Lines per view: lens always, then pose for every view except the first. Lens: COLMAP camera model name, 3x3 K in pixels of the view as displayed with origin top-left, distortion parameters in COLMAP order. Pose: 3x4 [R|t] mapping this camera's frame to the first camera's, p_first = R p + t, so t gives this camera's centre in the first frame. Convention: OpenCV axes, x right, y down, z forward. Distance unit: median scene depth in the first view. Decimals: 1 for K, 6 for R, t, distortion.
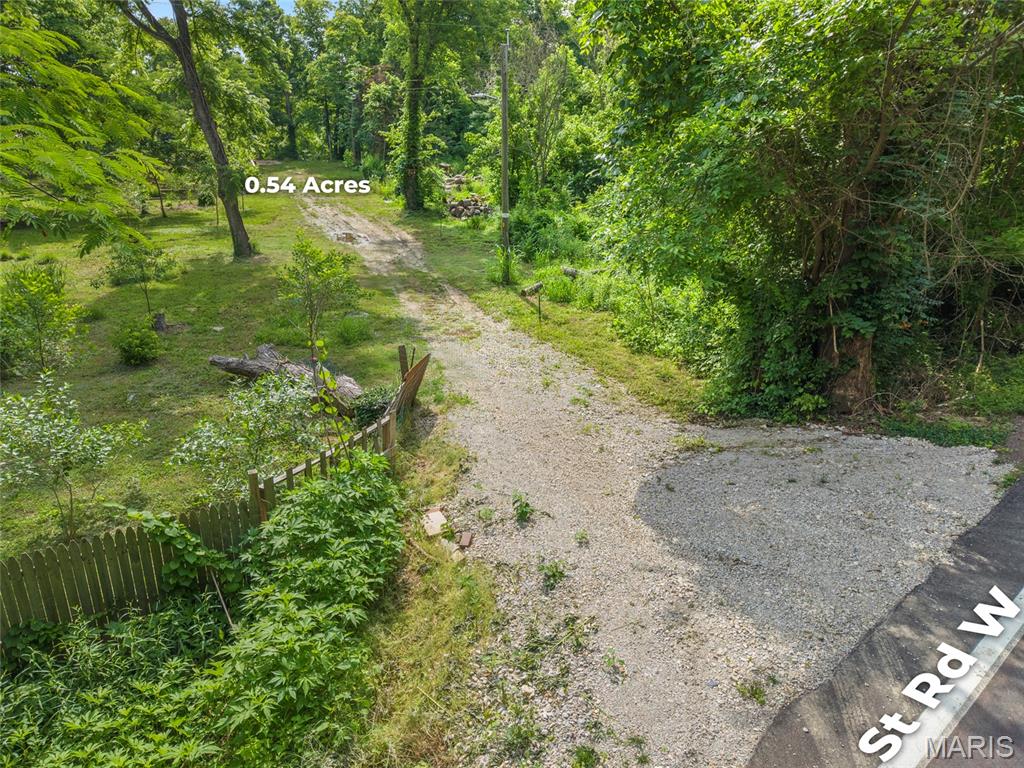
lens RADIAL K [[706.3, 0, 506.2], [0, 706.3, 385.4], [0, 0, 1]] dist [0.041542, -0.015589]
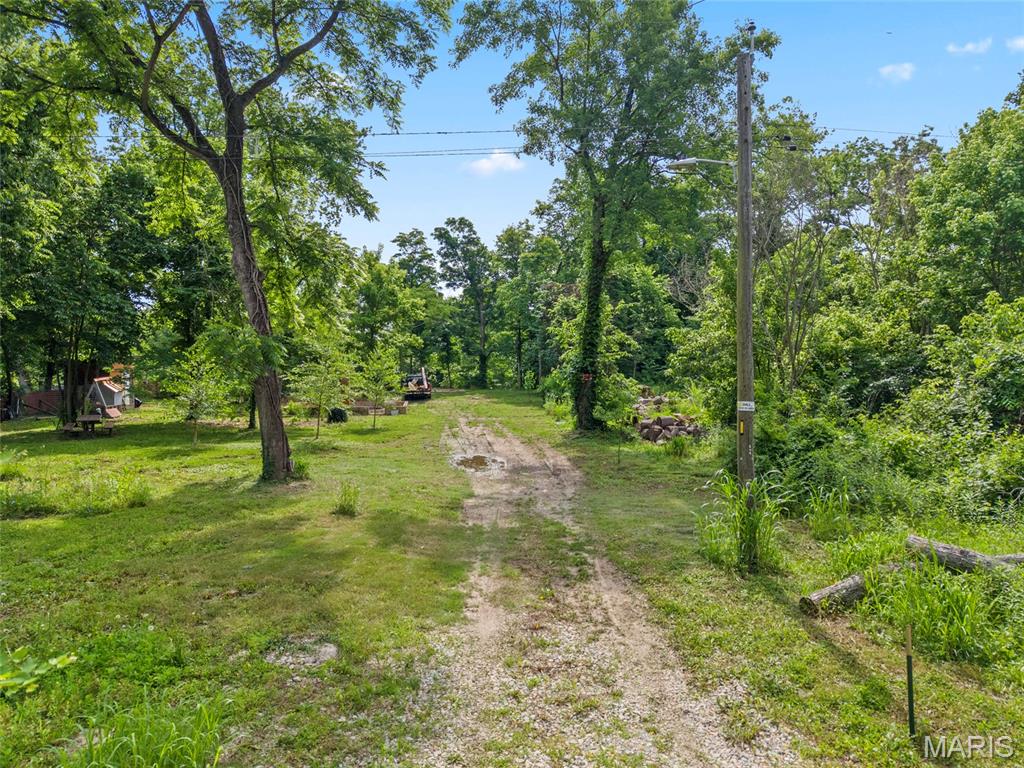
lens RADIAL K [[706.3, 0, 501.4], [0, 706.3, 380.4], [0, 0, 1]] dist [0.041542, -0.015589]
pose [[0.956844, 0.000668, -0.290603, -0.010638], [-0.099293, 0.940566, -0.324771, -0.061692], [0.273114, 0.339610, 0.900041, 0.347735]]
